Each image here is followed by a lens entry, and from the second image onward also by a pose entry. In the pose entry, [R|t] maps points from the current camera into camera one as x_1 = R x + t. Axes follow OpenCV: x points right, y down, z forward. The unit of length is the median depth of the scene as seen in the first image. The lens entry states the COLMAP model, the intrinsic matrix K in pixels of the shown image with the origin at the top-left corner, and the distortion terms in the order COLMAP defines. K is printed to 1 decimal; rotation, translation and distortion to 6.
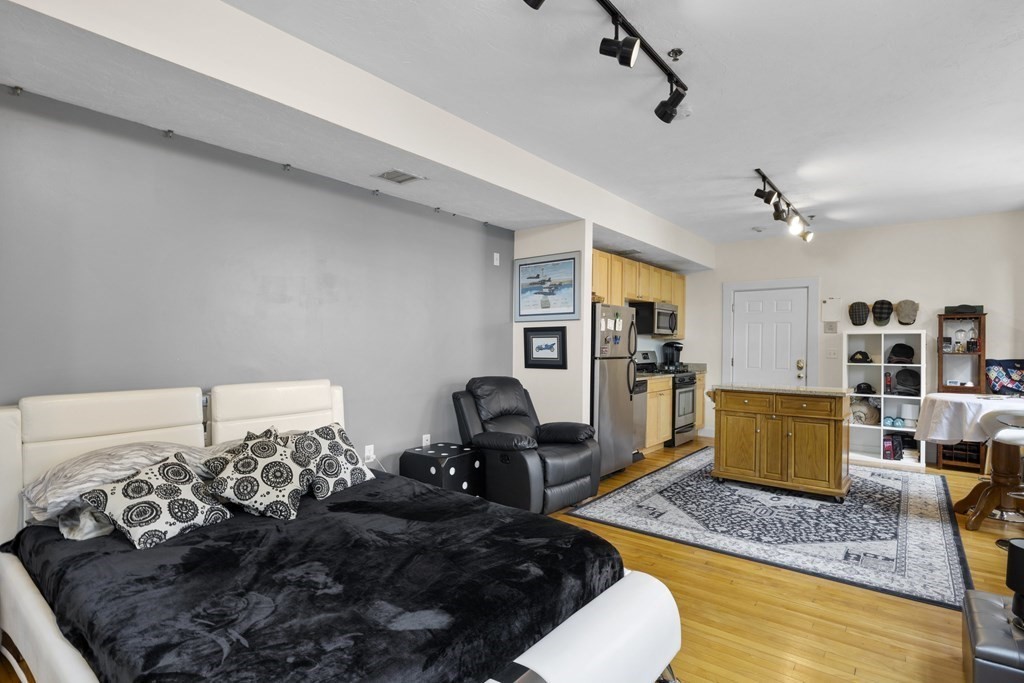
lens RADIAL K [[530.2, 0, 512.0], [0, 530.2, 354.5], [0, 0, 1]] dist [-0.015826, 0.000185]
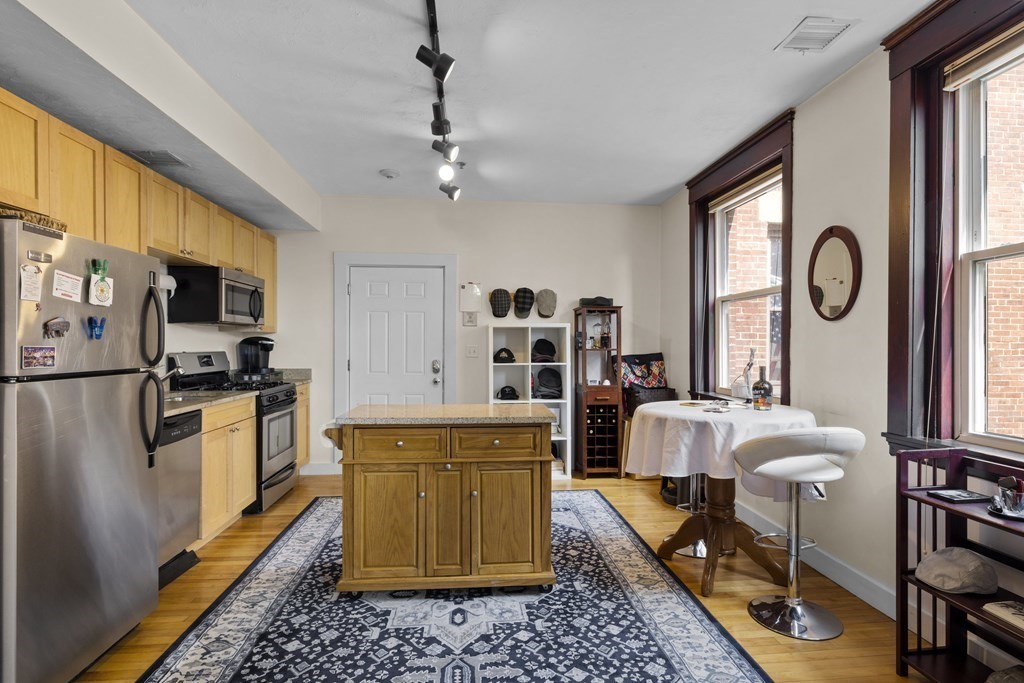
lens RADIAL K [[509.6, 0, 533.0], [0, 509.6, 346.8], [0, 0, 1]] dist [0.000207, 0.000402]
pose [[0.707965, -0.009964, 0.706177, 0.141887], [0.016318, 0.999864, -0.002251, -0.006673], [-0.706059, 0.013117, 0.708031, 0.444320]]
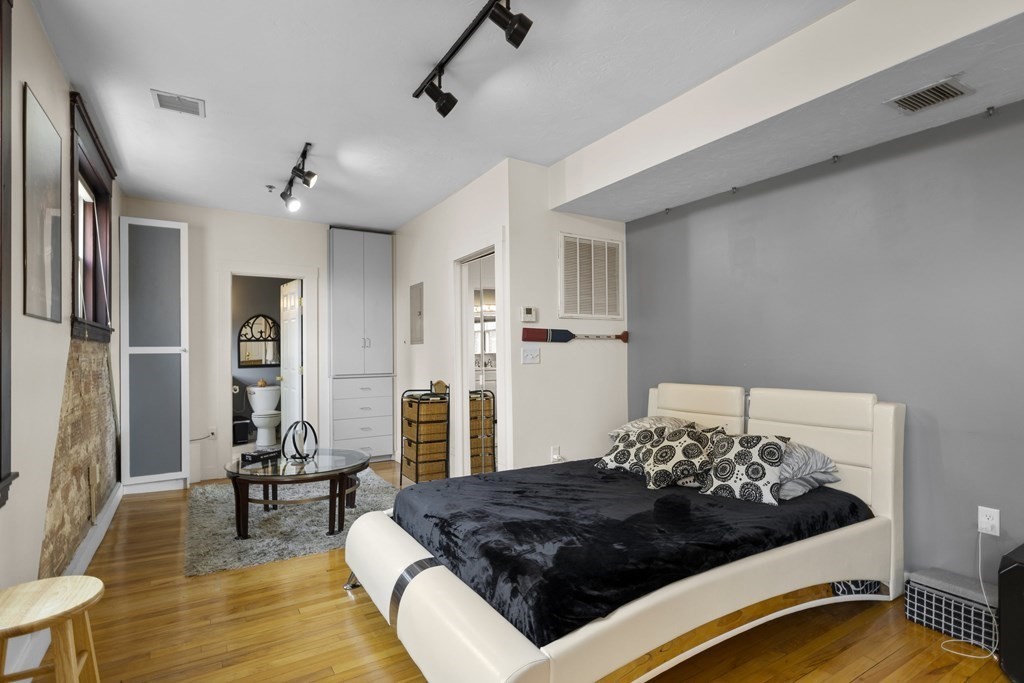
lens RADIAL K [[504.0, 0, 511.1], [0, 504.0, 350.6], [0, 0, 1]] dist [-0.000514, -0.000208]
pose [[-0.354912, -0.008739, -0.934859, 0.353884], [-0.015183, 0.999878, -0.003582, -0.005326], [0.934776, 0.012923, -0.355002, 0.469415]]
